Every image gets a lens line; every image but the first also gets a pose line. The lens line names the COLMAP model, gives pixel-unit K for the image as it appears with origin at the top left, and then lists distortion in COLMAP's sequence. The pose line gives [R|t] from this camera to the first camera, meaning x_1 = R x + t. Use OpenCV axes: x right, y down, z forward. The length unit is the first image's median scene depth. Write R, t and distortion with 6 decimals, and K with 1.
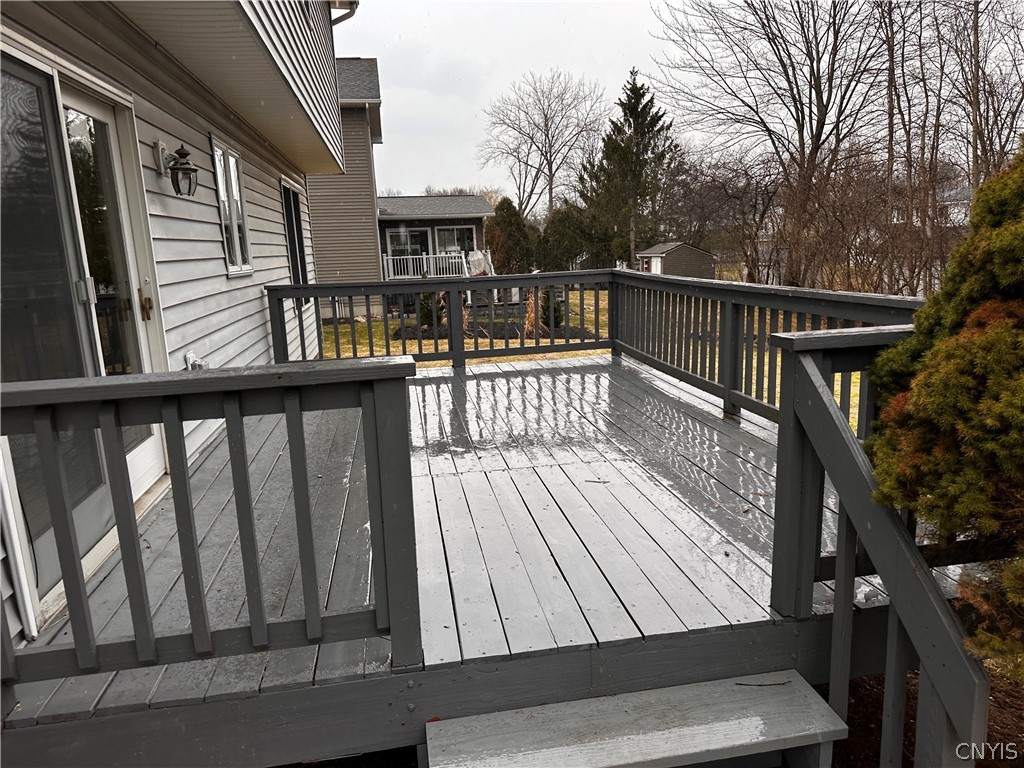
lens RADIAL K [[700.4, 0, 512.0], [0, 700.4, 384.0], [0, 0, 1]] dist [0.027882, -0.001015]
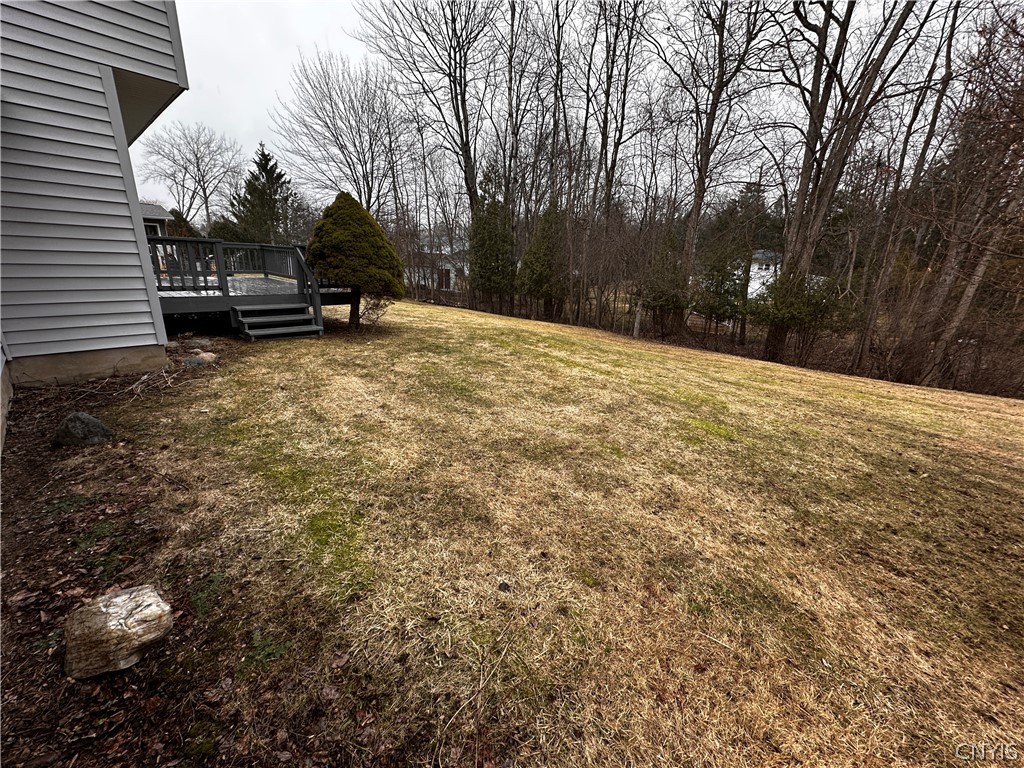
lens RADIAL K [[407.3, 0, 519.2], [0, 407.3, 379.7], [0, 0, 1]] dist [0.000744, -0.000041]
pose [[0.770967, -0.108111, 0.627632, -0.026651], [0.052758, 0.992941, 0.106230, 0.048864], [-0.634686, -0.048787, 0.771229, -0.176251]]
